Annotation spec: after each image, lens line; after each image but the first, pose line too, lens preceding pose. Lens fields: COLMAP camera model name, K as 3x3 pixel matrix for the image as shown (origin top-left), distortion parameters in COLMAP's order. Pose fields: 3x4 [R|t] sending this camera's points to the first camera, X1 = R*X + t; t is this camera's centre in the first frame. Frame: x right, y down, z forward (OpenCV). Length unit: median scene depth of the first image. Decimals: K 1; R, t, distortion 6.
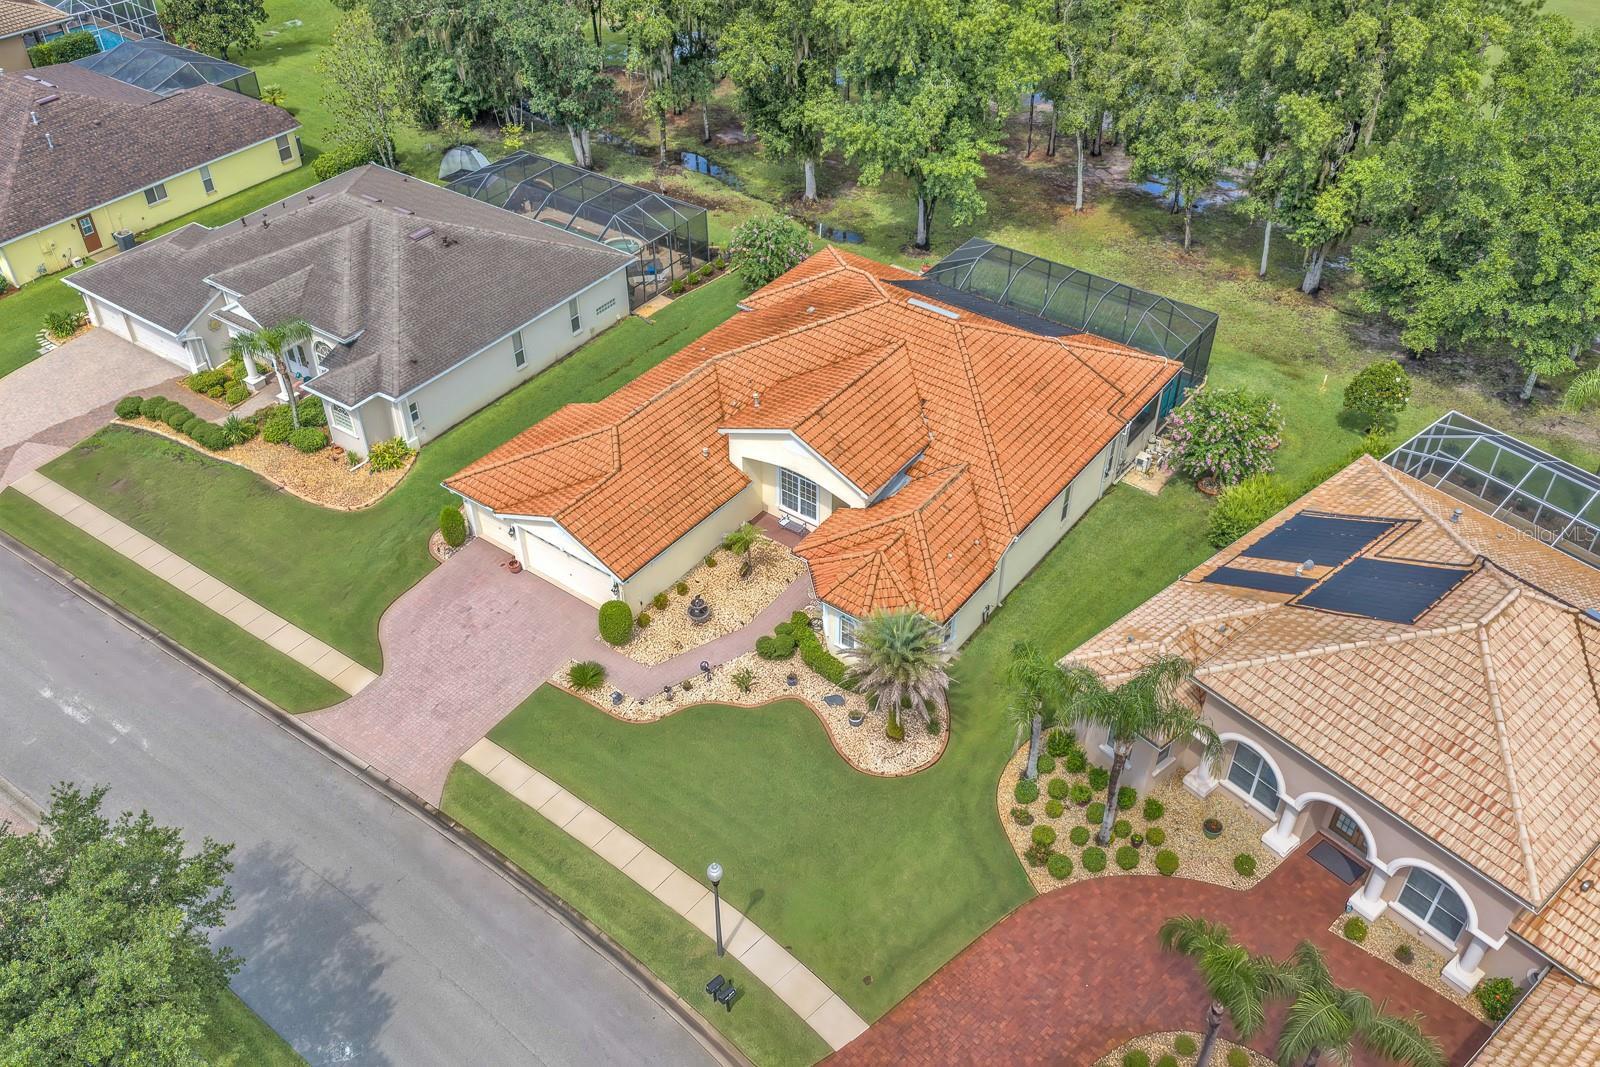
lens RADIAL K [[1327.7, 0, 800.0], [0, 1327.7, 533.5], [0, 0, 1]] dist [0.004704, -0.007617]
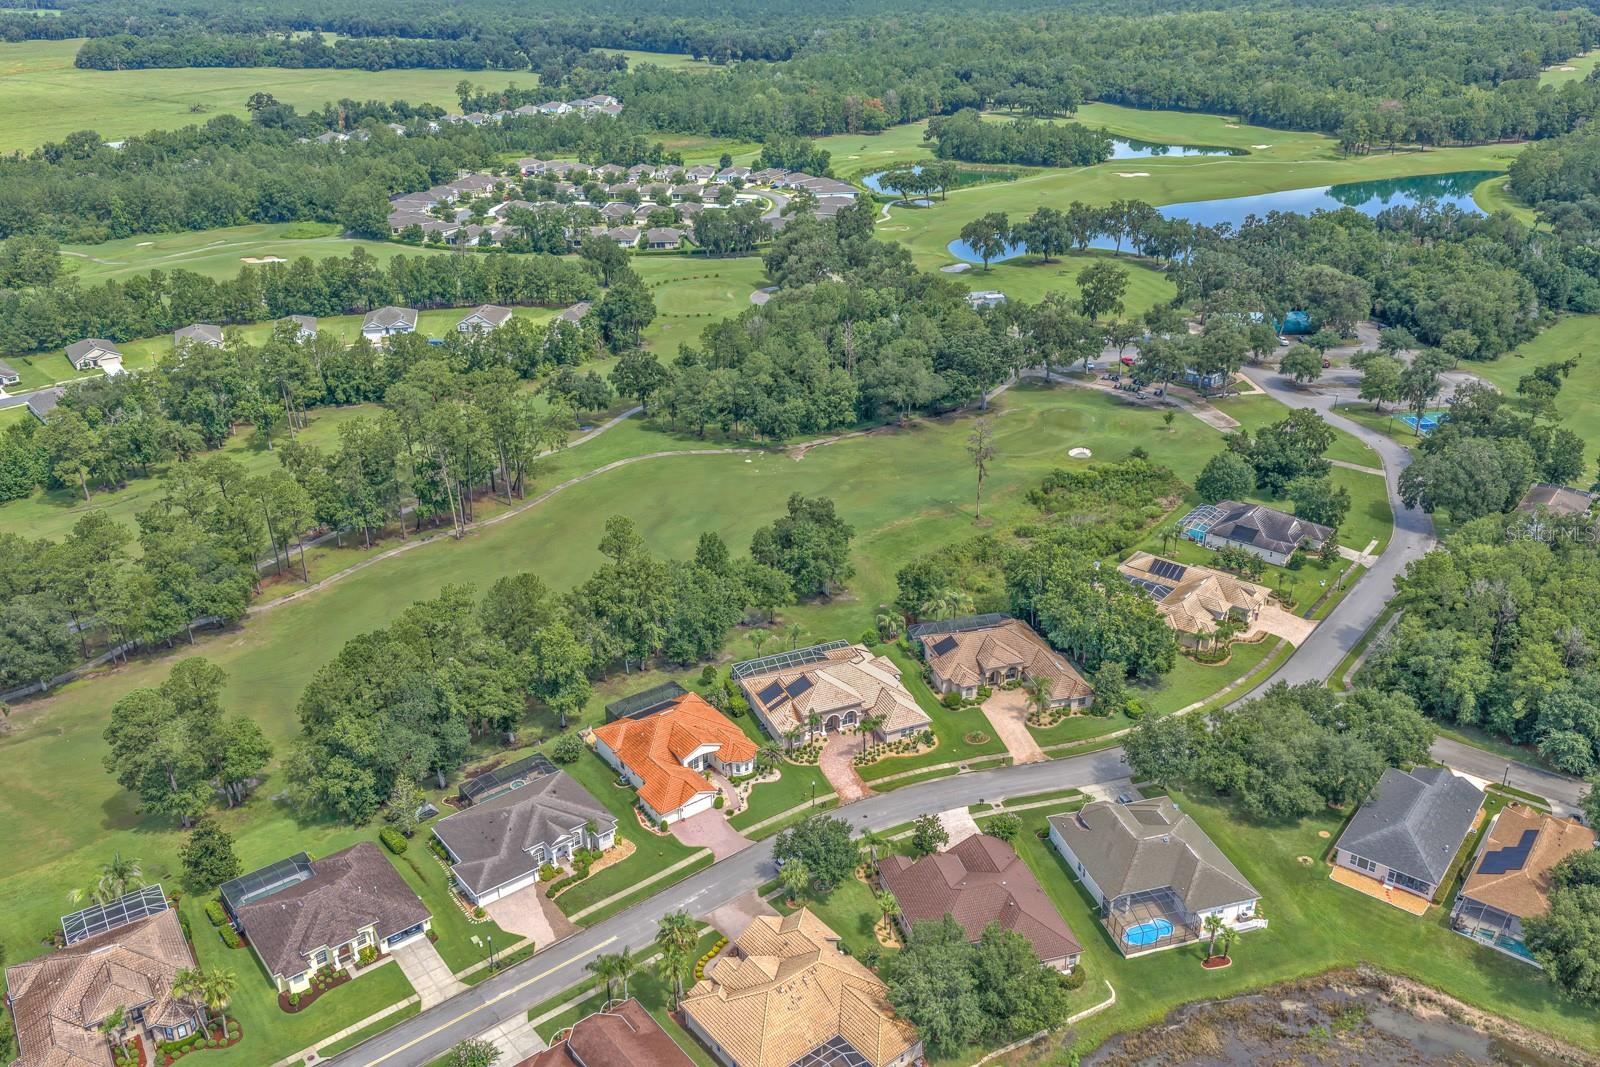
lens RADIAL K [[1318.5, 0, 800.0], [0, 1318.5, 533.5], [0, 0, 1]] dist [0.013336, -0.016932]
pose [[0.282624, -0.403460, 0.870255, -2.806958], [0.611554, 0.774738, 0.160569, -0.920003], [-0.739003, 0.486827, 0.465698, -1.249493]]
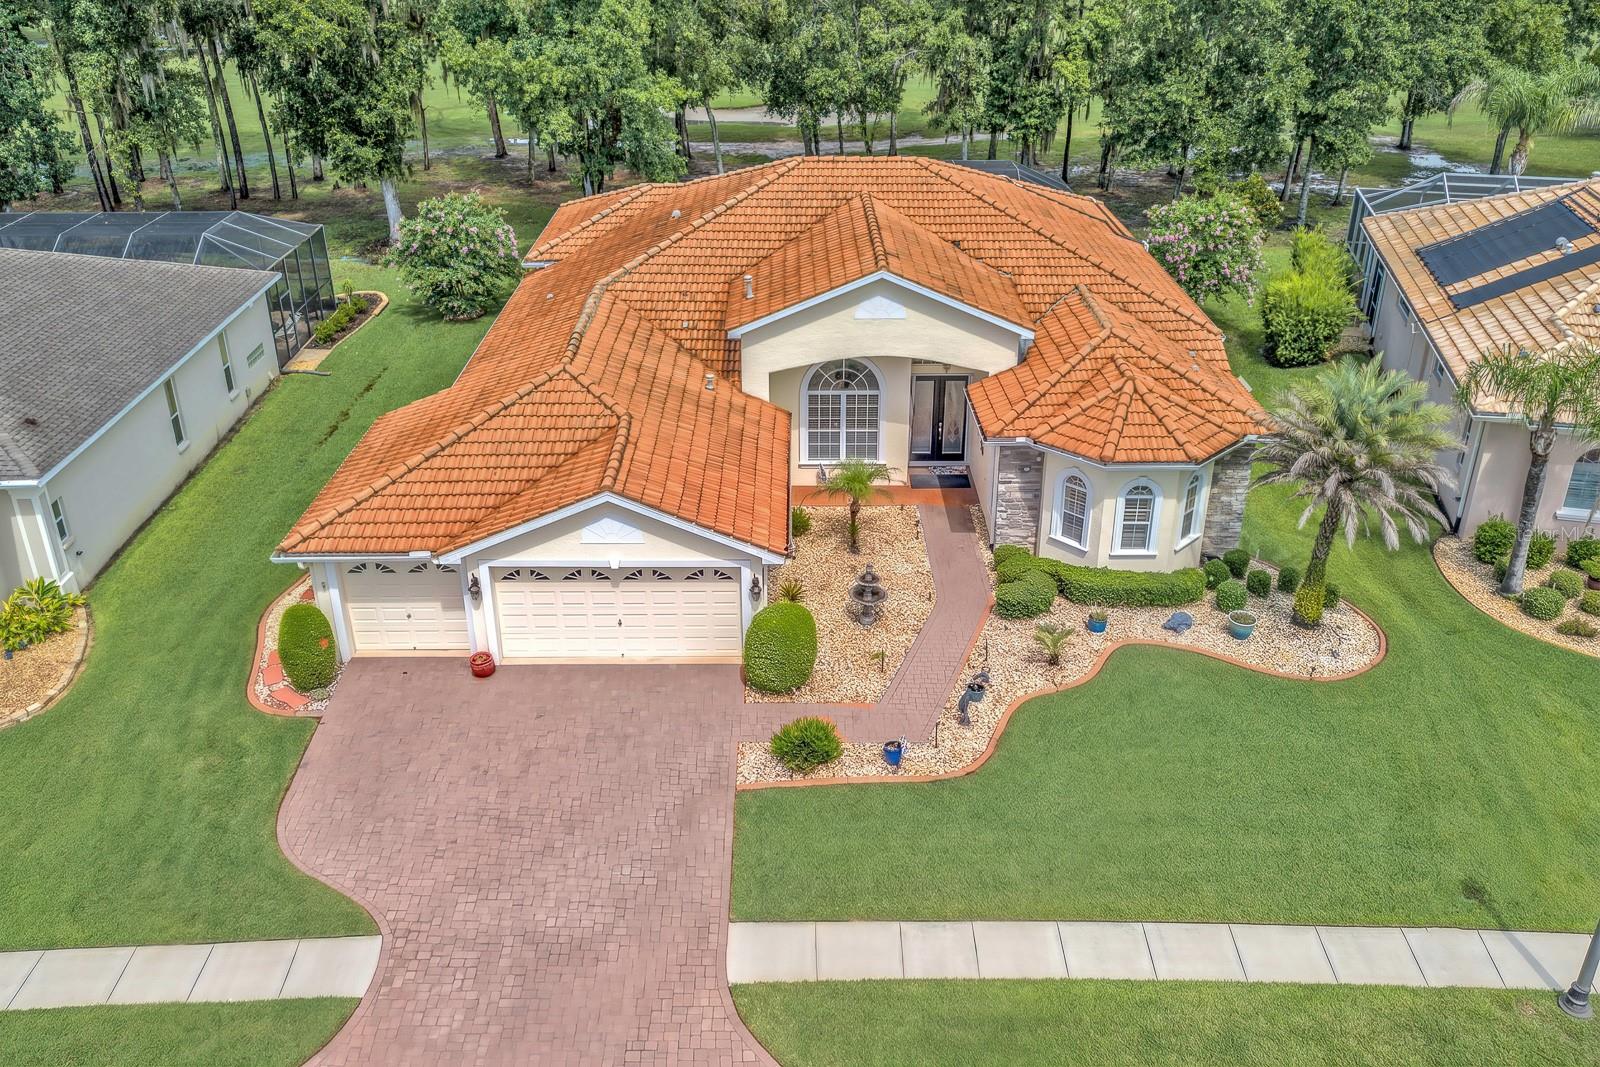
lens RADIAL K [[1327.7, 0, 800.0], [0, 1327.7, 533.5], [0, 0, 1]] dist [0.004704, -0.007617]
pose [[0.797770, -0.267320, 0.540465, -0.353662], [0.379976, 0.918857, -0.106400, 0.073954], [-0.468167, 0.290246, 0.834612, 0.479784]]
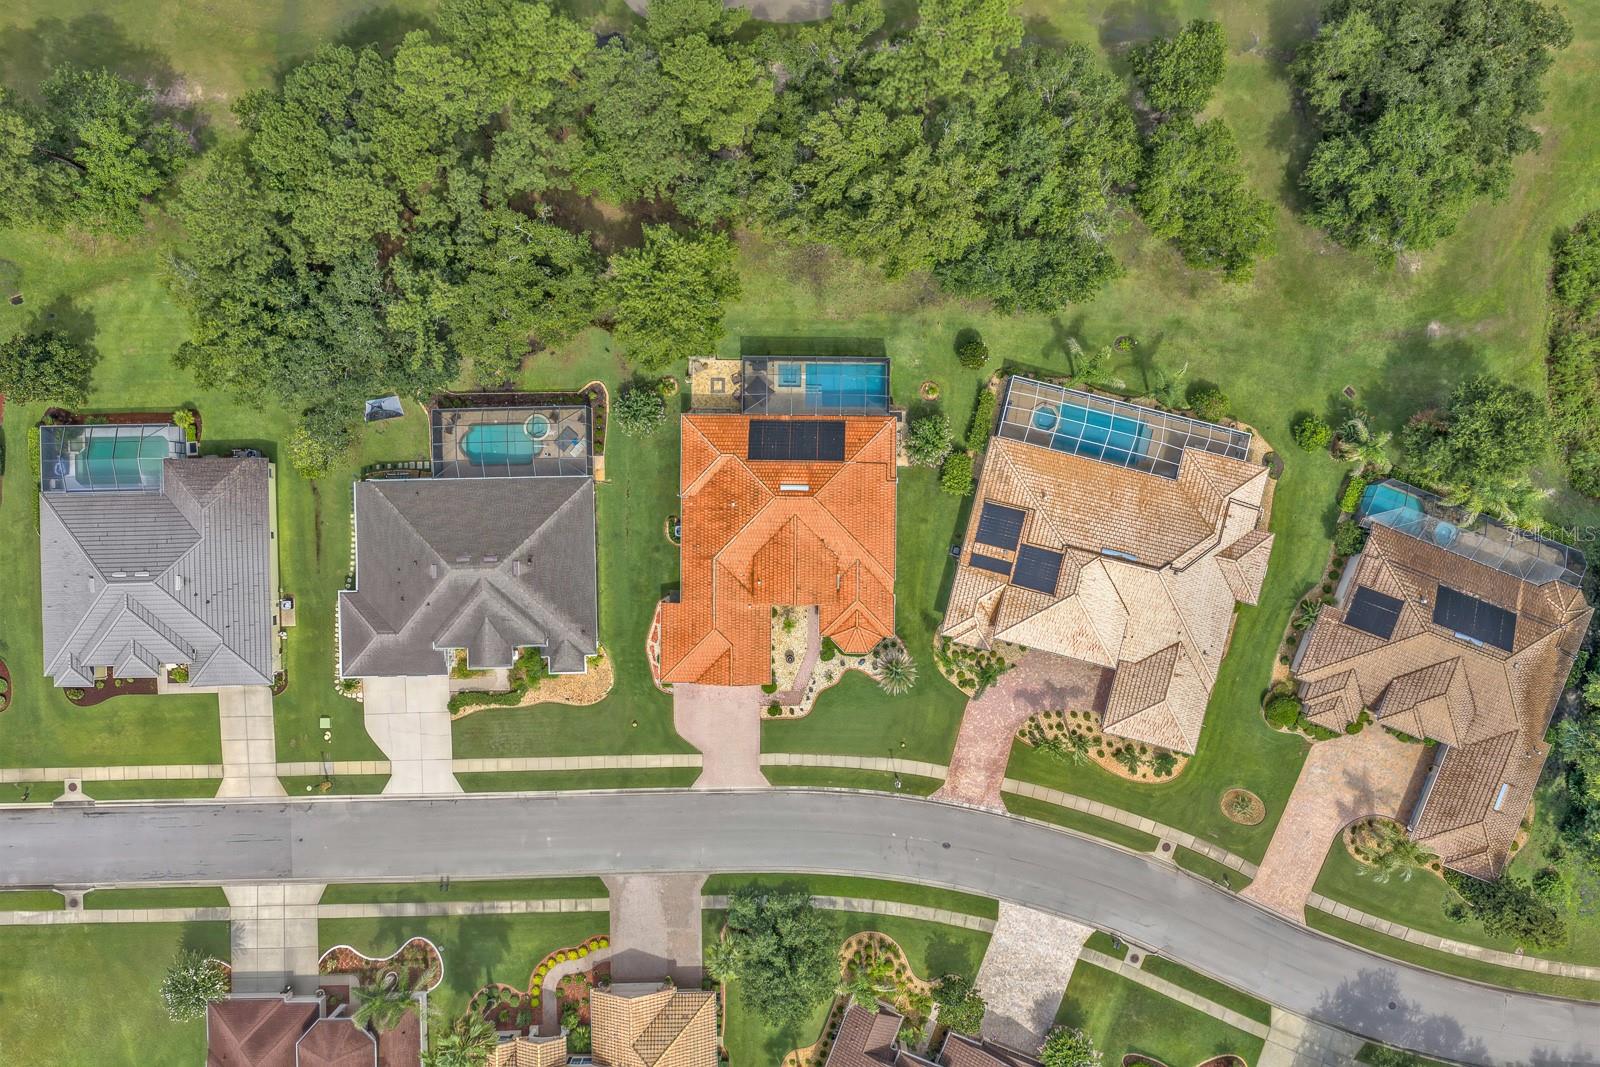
lens RADIAL K [[1327.7, 0, 800.0], [0, 1327.7, 533.5], [0, 0, 1]] dist [0.004704, -0.007617]
pose [[0.806665, -0.590965, -0.007216, 0.079698], [0.378093, 0.506634, 0.774834, -1.700269], [-0.454244, -0.627759, 0.632124, -0.338483]]
